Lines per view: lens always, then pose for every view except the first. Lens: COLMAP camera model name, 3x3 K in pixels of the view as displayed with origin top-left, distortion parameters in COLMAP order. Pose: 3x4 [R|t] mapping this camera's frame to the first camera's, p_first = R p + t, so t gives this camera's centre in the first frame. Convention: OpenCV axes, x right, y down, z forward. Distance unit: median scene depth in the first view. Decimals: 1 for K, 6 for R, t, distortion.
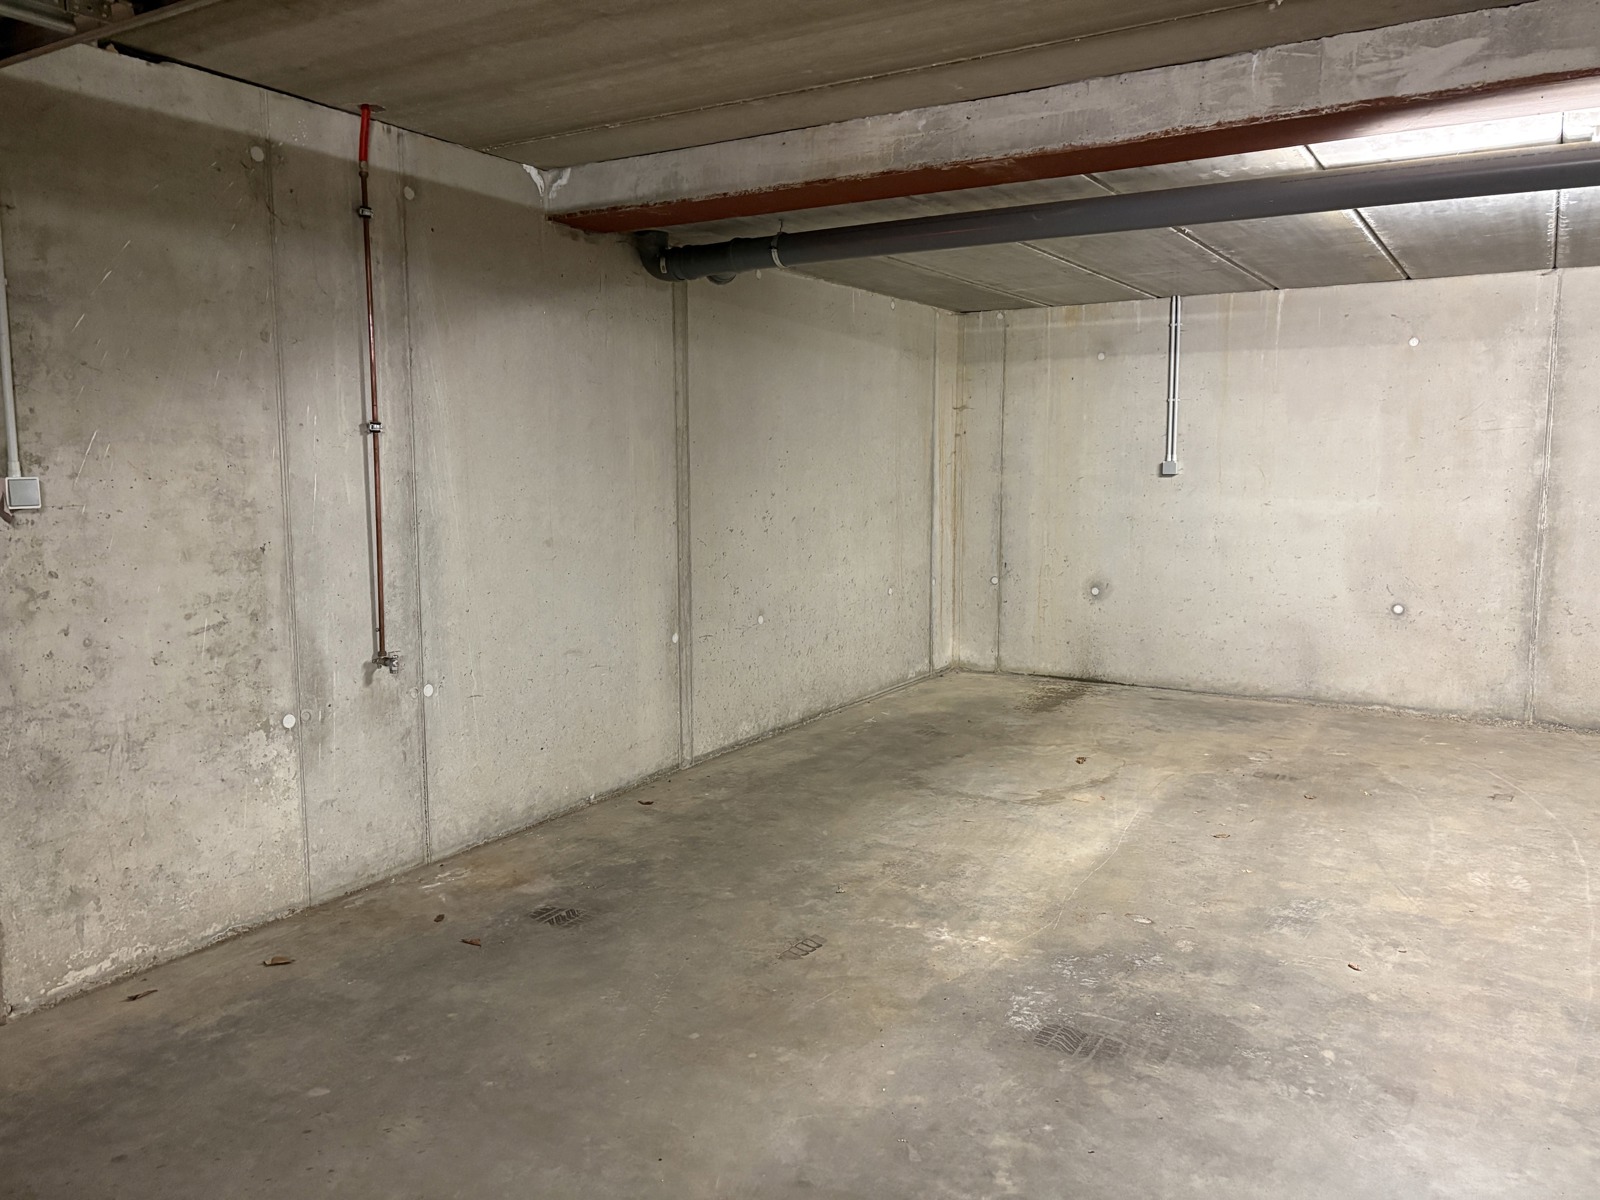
lens RADIAL K [[1208.9, 0, 800.0], [0, 1208.9, 600.0], [0, 0, 1]] dist [0.057453, -0.057955]
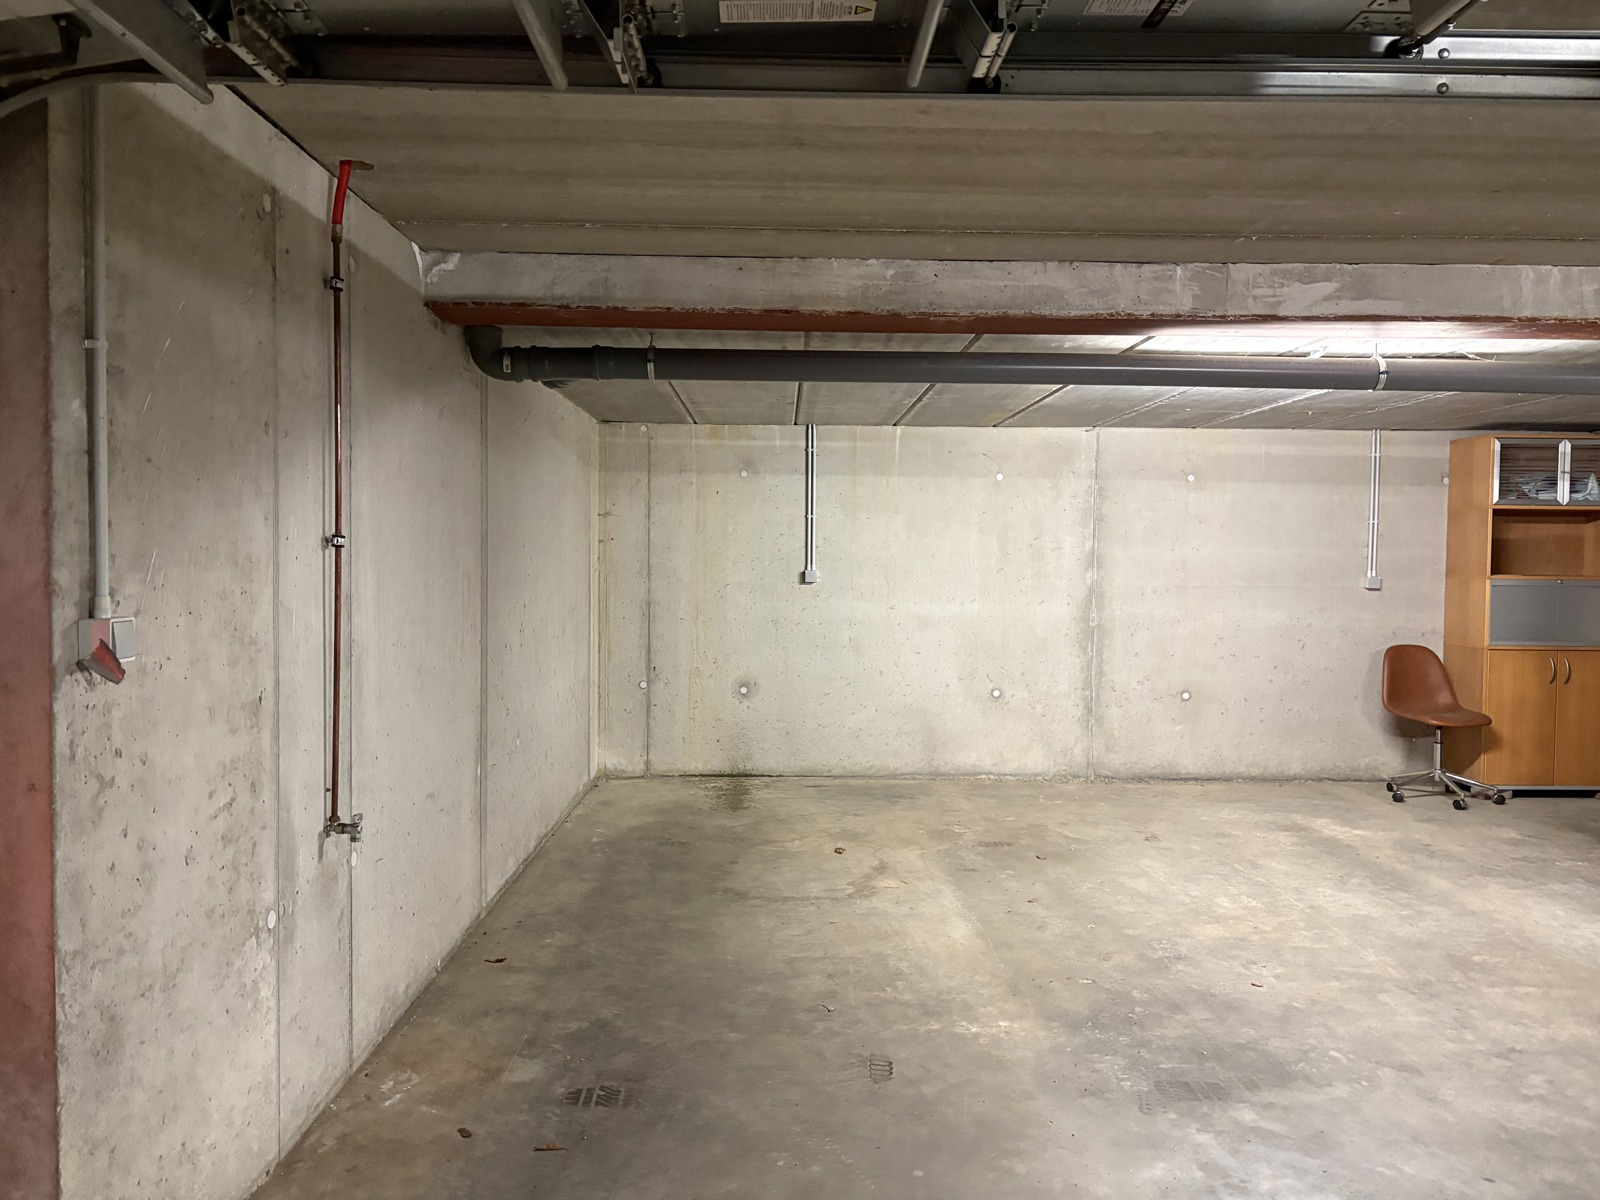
lens RADIAL K [[1208.9, 0, 800.0], [0, 1208.9, 600.0], [0, 0, 1]] dist [0.057453, -0.057955]
pose [[0.839032, -0.010312, 0.543984, -0.464272], [0.051431, 0.996846, -0.060431, -0.031887], [-0.541645, 0.078682, 0.836917, 0.130557]]
